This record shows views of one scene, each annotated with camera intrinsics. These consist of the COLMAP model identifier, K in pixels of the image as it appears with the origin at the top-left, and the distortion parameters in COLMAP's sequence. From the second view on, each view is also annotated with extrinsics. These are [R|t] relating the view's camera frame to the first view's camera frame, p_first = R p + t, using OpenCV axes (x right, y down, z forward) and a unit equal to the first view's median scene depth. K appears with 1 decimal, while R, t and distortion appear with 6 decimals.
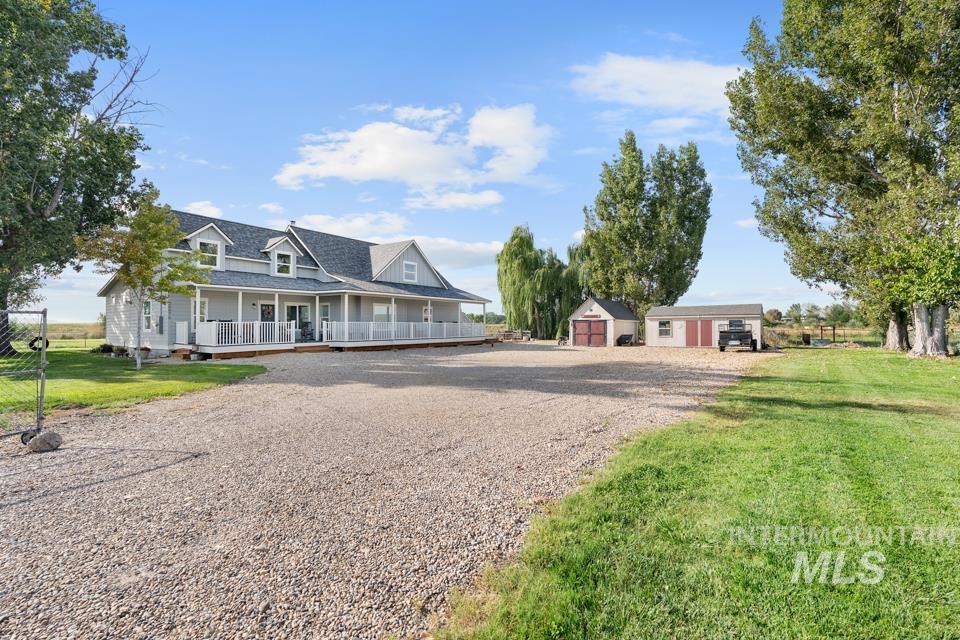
lens RADIAL K [[422.4, 0, 480.0], [0, 422.4, 320.0], [0, 0, 1]] dist [0.000028, 0.000113]
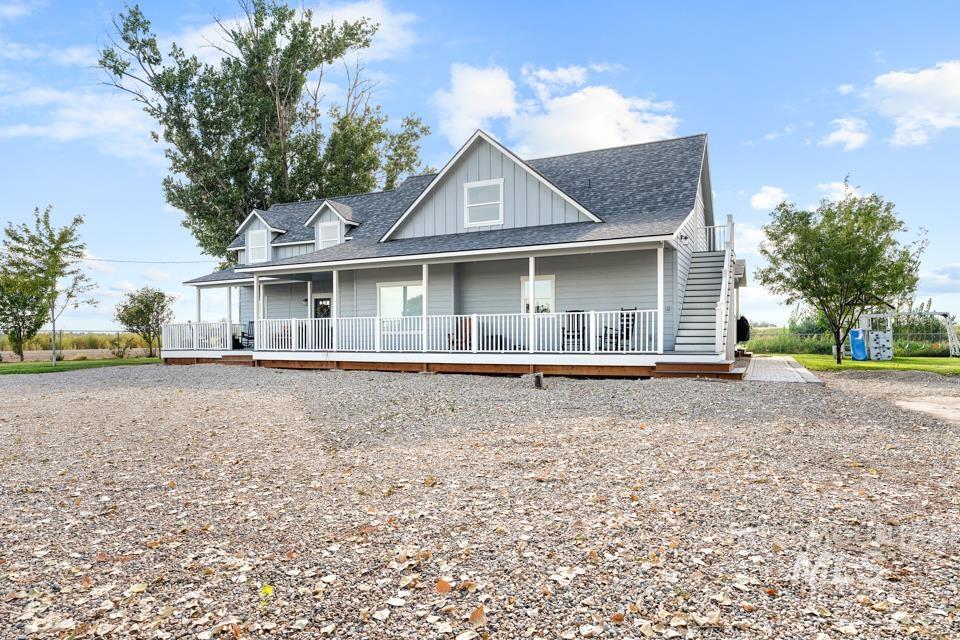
lens RADIAL K [[568.3, 0, 480.0], [0, 568.3, 320.0], [0, 0, 1]] dist [0.003288, 0.000841]
pose [[0.179046, -0.006090, -0.983822, 0.480443], [0.043044, 0.999072, 0.001650, 0.013870], [0.982899, -0.042643, 0.179142, 0.941364]]
